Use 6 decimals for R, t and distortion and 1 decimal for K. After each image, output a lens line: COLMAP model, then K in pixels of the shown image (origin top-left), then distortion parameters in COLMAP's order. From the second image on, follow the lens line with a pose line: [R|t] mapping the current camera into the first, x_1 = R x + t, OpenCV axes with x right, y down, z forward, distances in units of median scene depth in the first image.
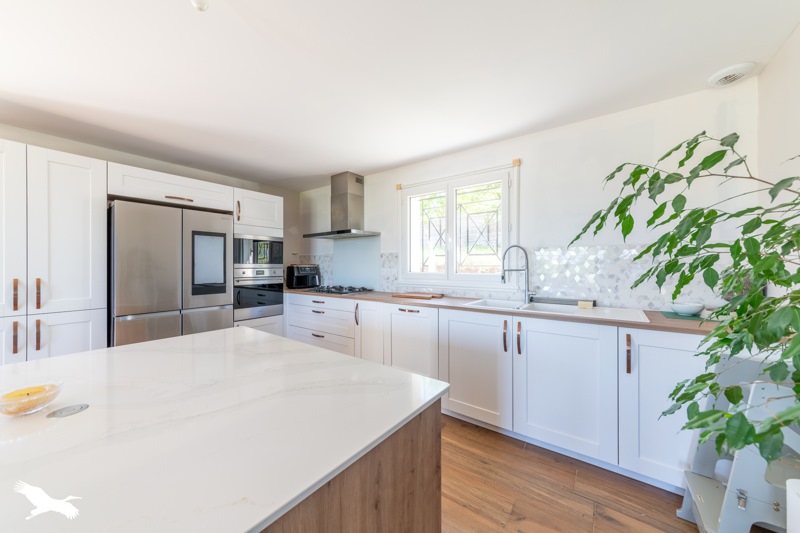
lens RADIAL K [[288.5, 0, 398.5], [0, 288.5, 264.5], [0, 0, 1]] dist [0.000067, -0.000002]
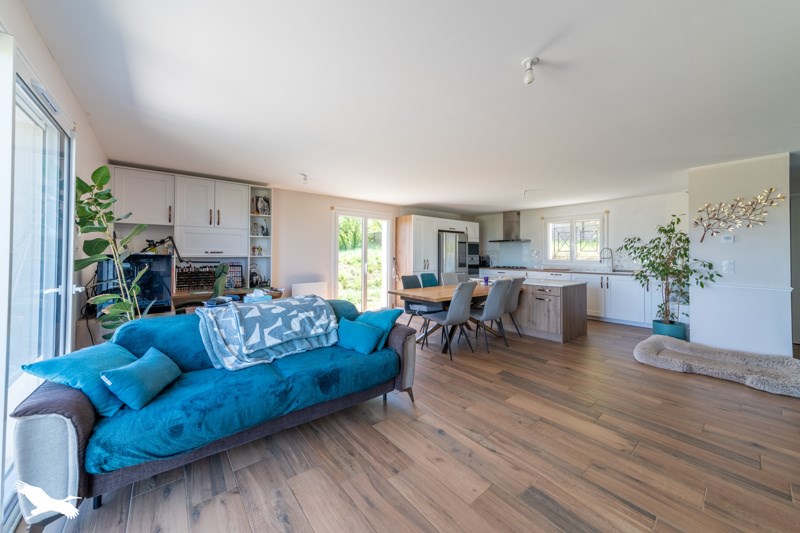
lens RADIAL K [[288.5, 0, 397.0], [0, 288.5, 252.0], [0, 0, 1]] dist [0.000067, -0.000002]
pose [[0.968047, 0.001834, -0.250760, -0.497304], [-0.004561, 0.999937, -0.010296, 0.001014], [0.250725, 0.011110, 0.967994, -1.288801]]
